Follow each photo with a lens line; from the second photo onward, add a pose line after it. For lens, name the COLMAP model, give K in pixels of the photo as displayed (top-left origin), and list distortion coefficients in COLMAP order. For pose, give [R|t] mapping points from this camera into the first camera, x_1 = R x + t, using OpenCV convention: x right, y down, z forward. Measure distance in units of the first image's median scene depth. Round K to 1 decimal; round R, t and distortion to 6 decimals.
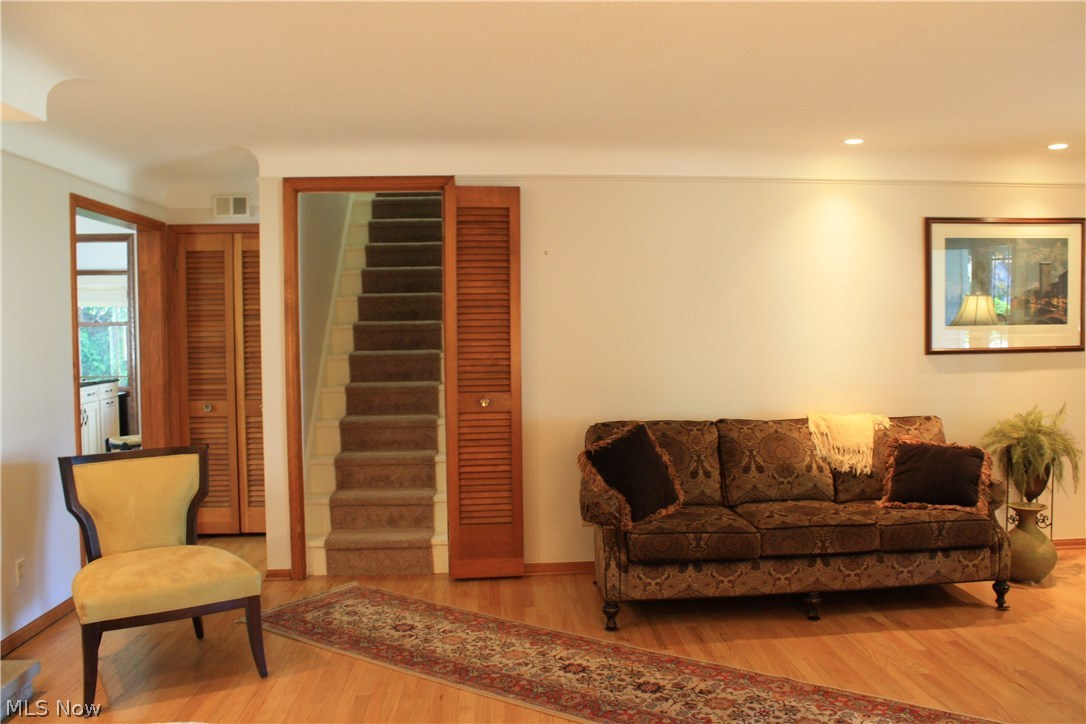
lens RADIAL K [[911.2, 0, 564.9], [0, 911.2, 362.6], [0, 0, 1]] dist [-0.150373, 0.108898]
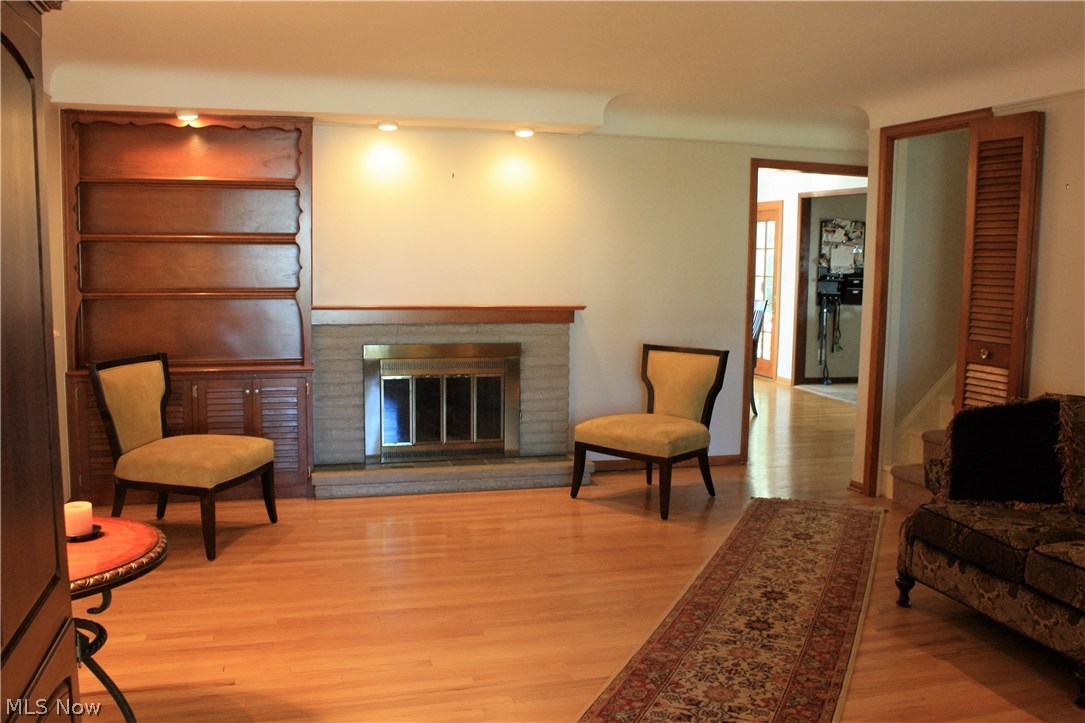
lens RADIAL K [[948.8, 0, 562.1], [0, 948.8, 362.4], [0, 0, 1]] dist [-0.121561, 0.010699]
pose [[0.212523, 0.123296, -0.969346, 0.750897], [-0.063724, 0.991645, 0.112161, -0.026291], [0.975076, 0.037934, 0.218605, 0.391051]]
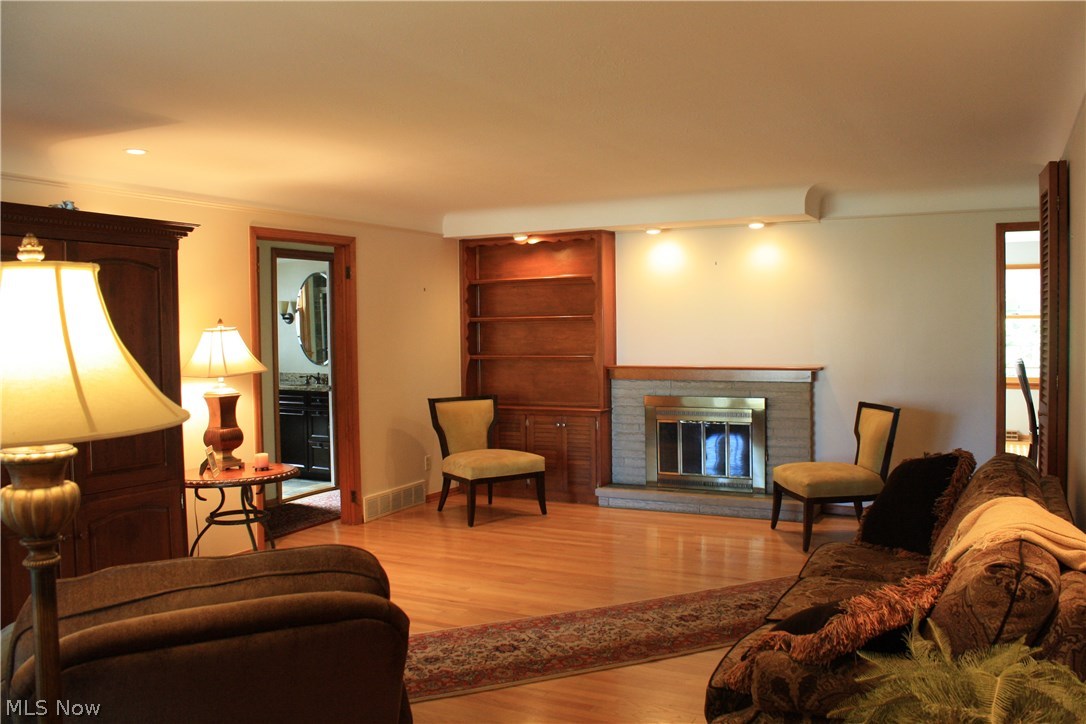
lens RADIAL K [[911.2, 0, 564.9], [0, 911.2, 362.6], [0, 0, 1]] dist [-0.150373, 0.108898]
pose [[-0.518356, 0.052505, -0.853551, 0.904953], [-0.019424, 0.997133, 0.073133, -0.061882], [0.854944, 0.054488, -0.515850, 1.075716]]
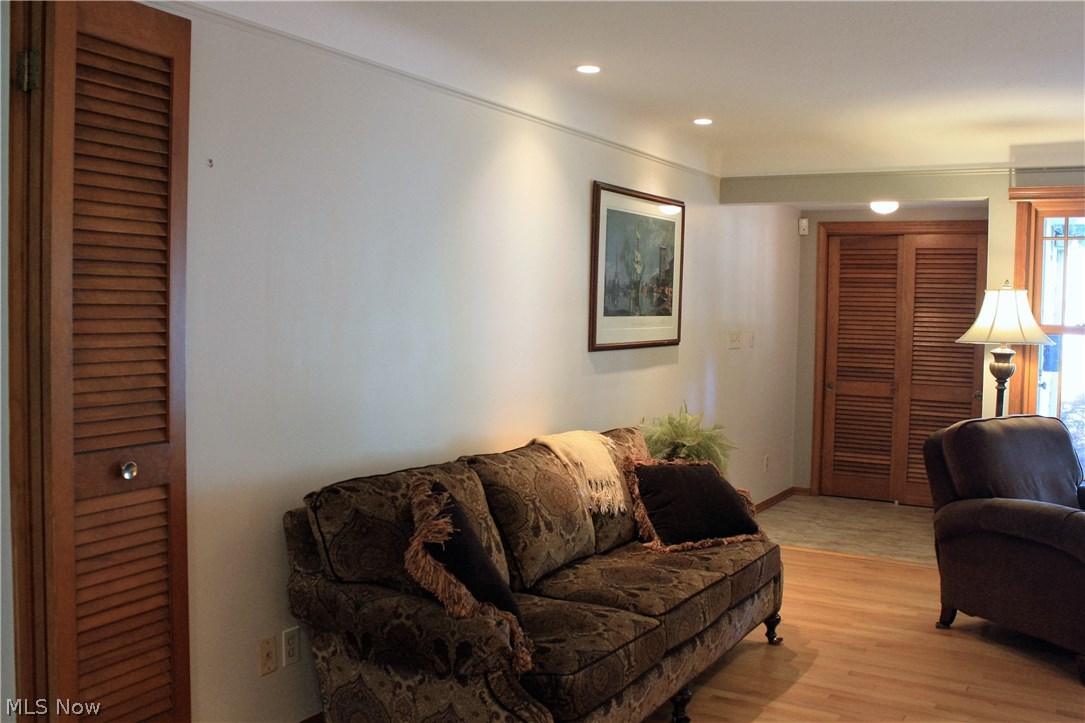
lens RADIAL K [[980.9, 0, 542.5], [0, 980.9, 361.5], [0, 0, 1]] dist [-0.171528, 0.150211]
pose [[0.583126, -0.022190, 0.812079, -0.367642], [0.011975, 0.999753, 0.018720, -0.018687], [-0.812294, -0.001191, 0.583248, 0.565345]]
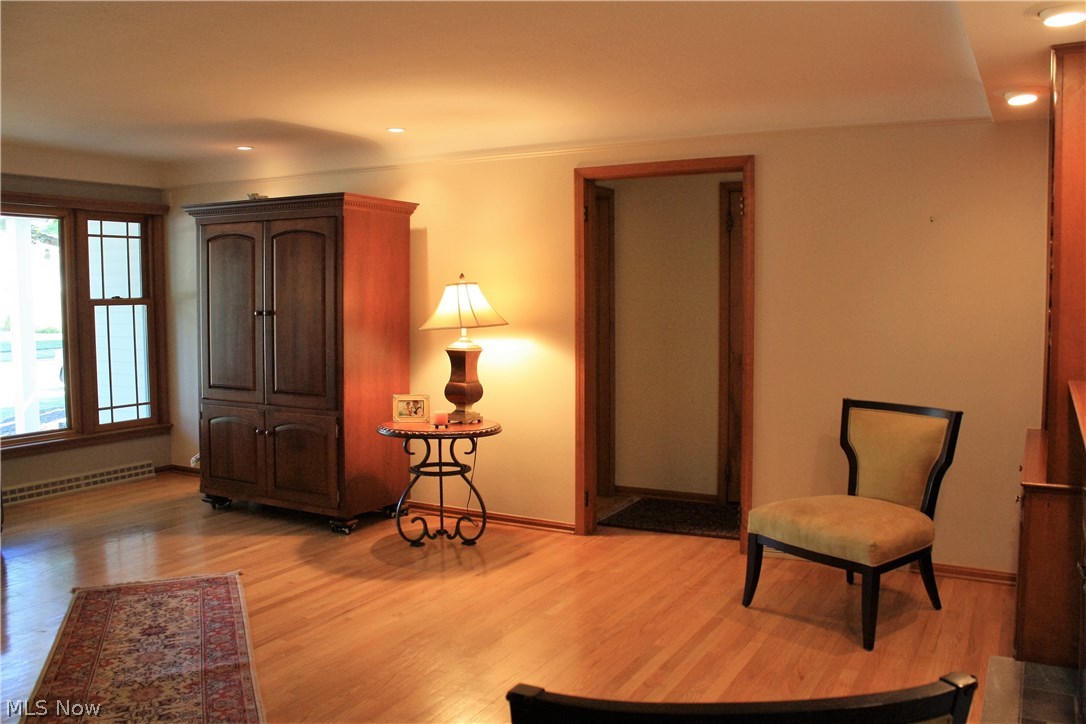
lens RADIAL K [[911.2, 0, 564.9], [0, 911.2, 362.6], [0, 0, 1]] dist [-0.150373, 0.108898]
pose [[-0.839263, -0.028032, 0.543003, -0.483337], [0.039517, 0.992885, 0.112333, -0.039771], [-0.542288, 0.115735, -0.832183, 1.029905]]
